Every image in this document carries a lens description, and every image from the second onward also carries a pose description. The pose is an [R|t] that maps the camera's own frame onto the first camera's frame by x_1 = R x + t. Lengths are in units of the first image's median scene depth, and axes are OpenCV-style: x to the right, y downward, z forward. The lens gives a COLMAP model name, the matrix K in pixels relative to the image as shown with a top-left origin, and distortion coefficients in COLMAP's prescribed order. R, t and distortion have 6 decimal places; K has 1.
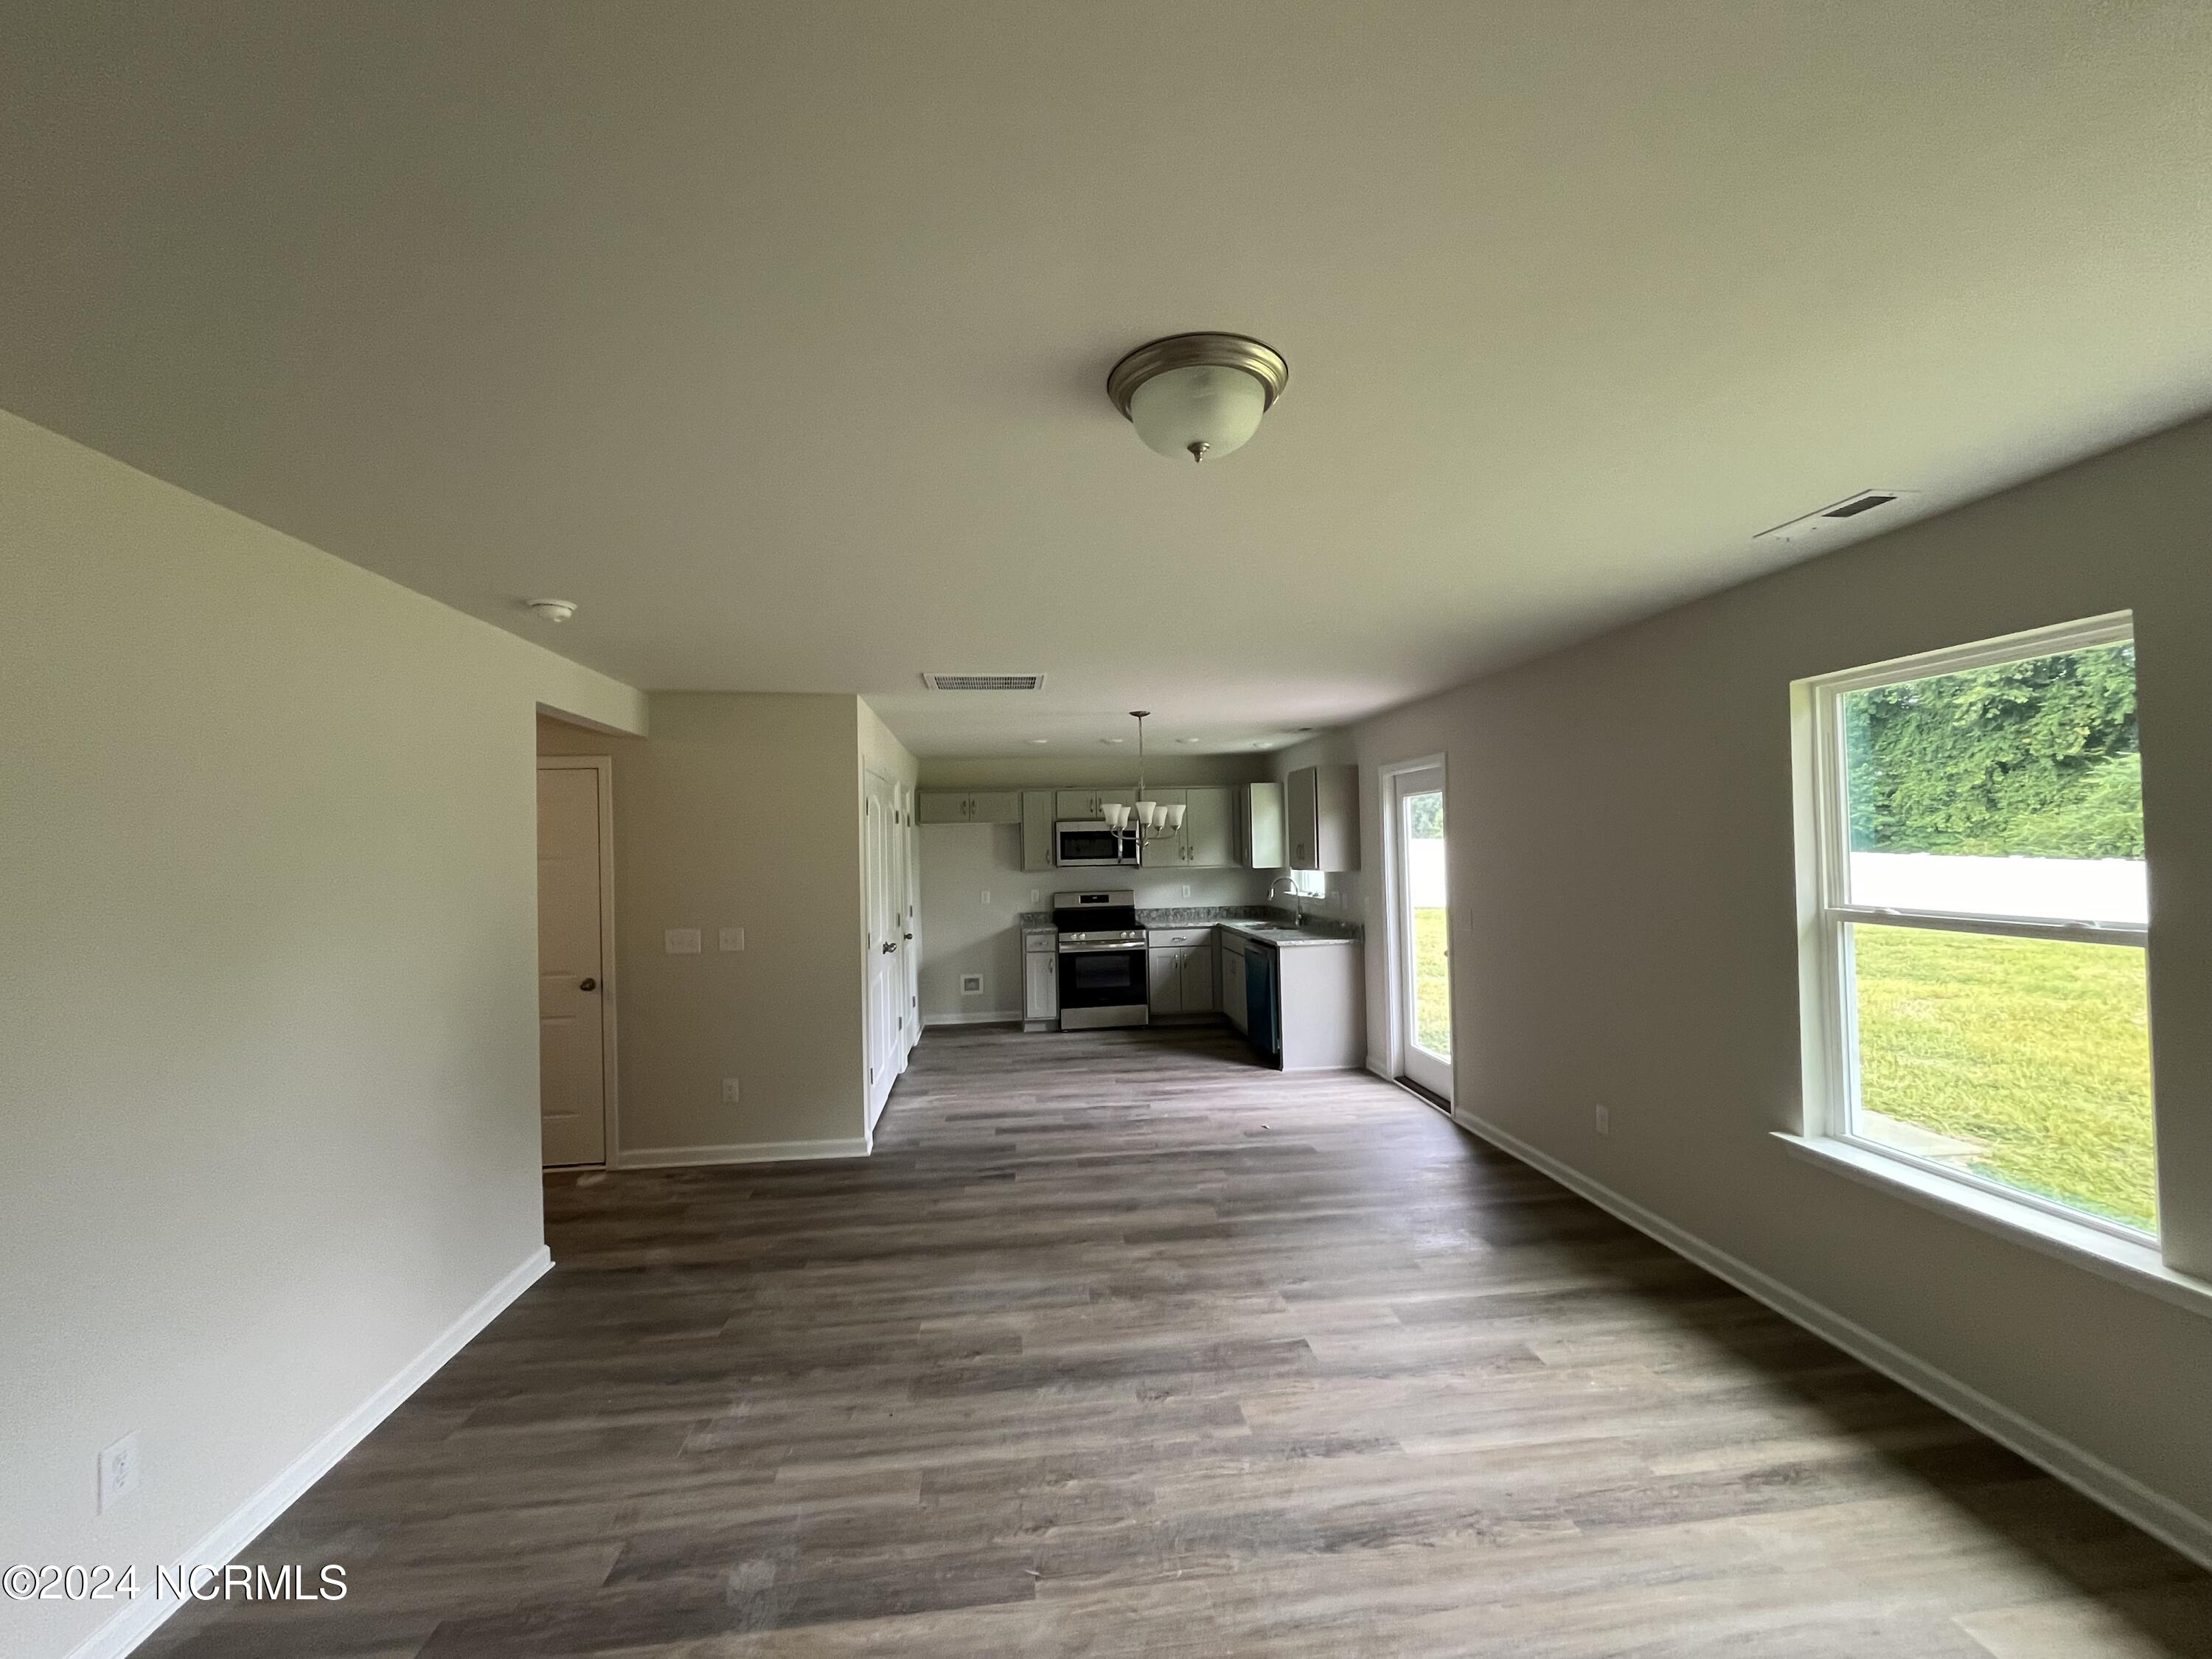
lens RADIAL K [[894.6, 0, 1101.9], [0, 894.6, 838.9], [0, 0, 1]] dist [-0.008435, -0.000054]
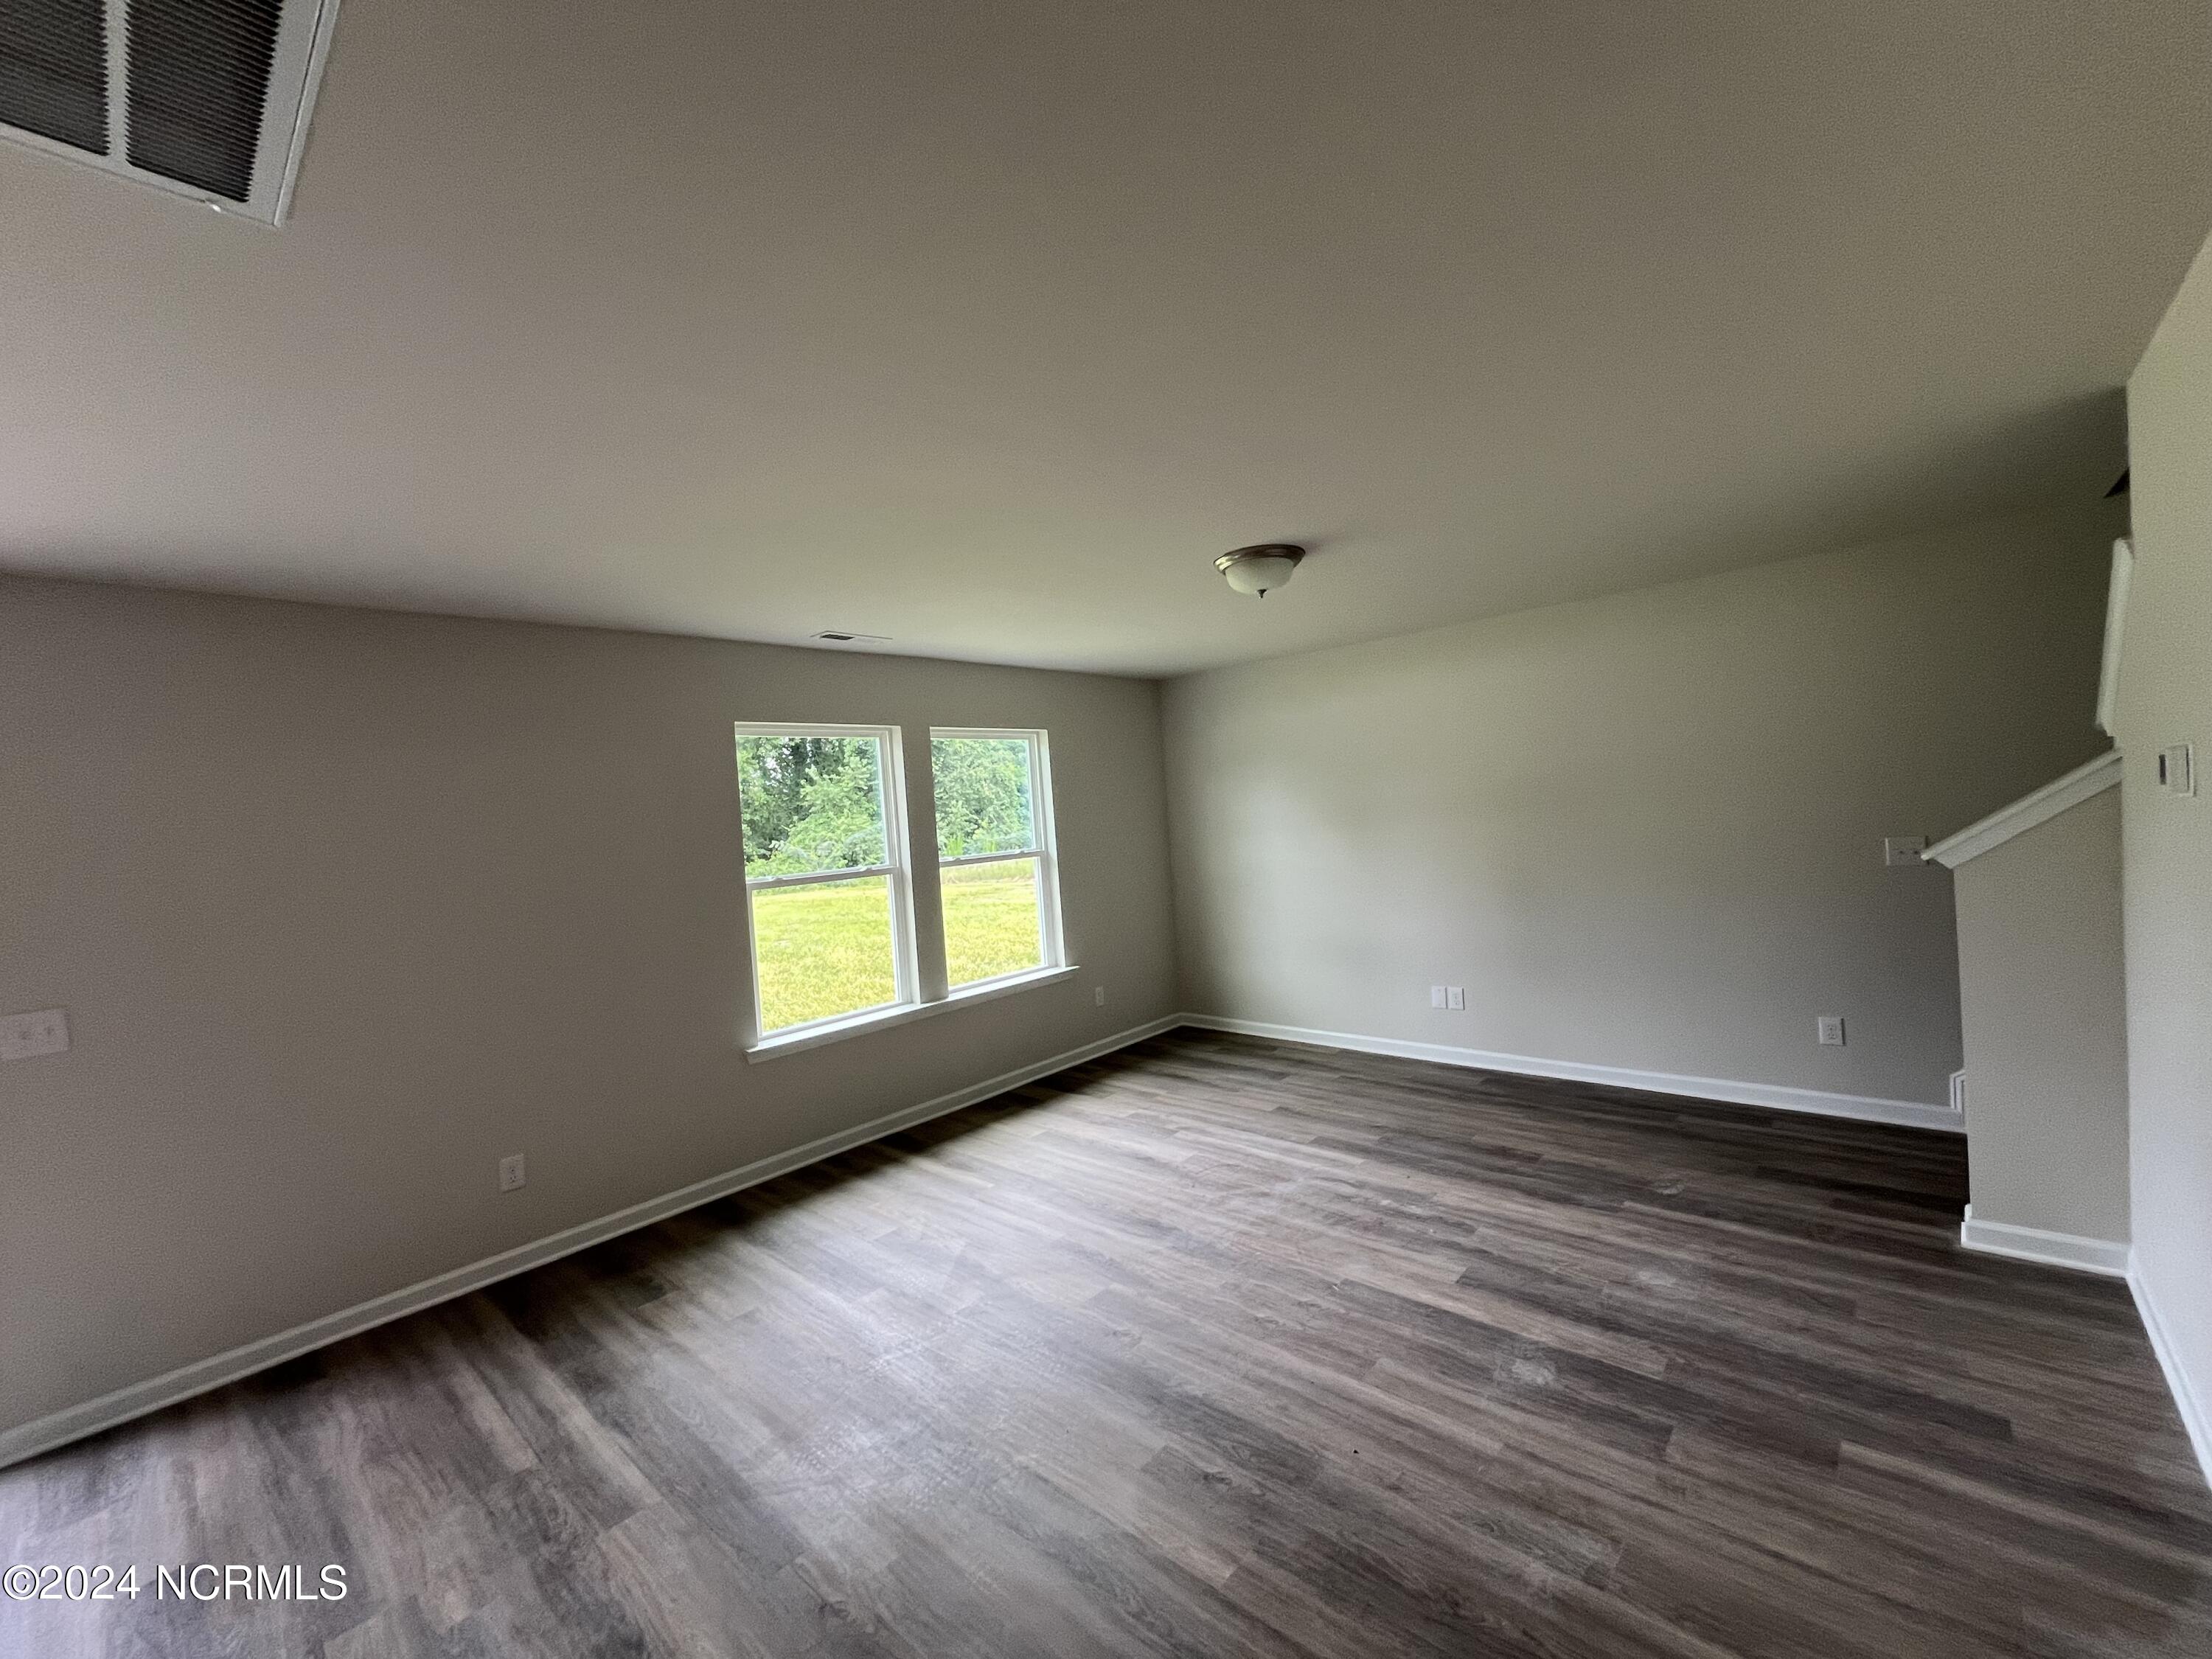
lens RADIAL K [[894.6, 0, 1091.5], [0, 894.6, 827.6], [0, 0, 1]] dist [-0.008435, -0.000054]
pose [[-0.647165, 0.054114, 0.760427, -0.395450], [0.076394, 0.997060, -0.005938, 0.022056], [-0.758513, 0.054249, -0.649396, 0.902013]]
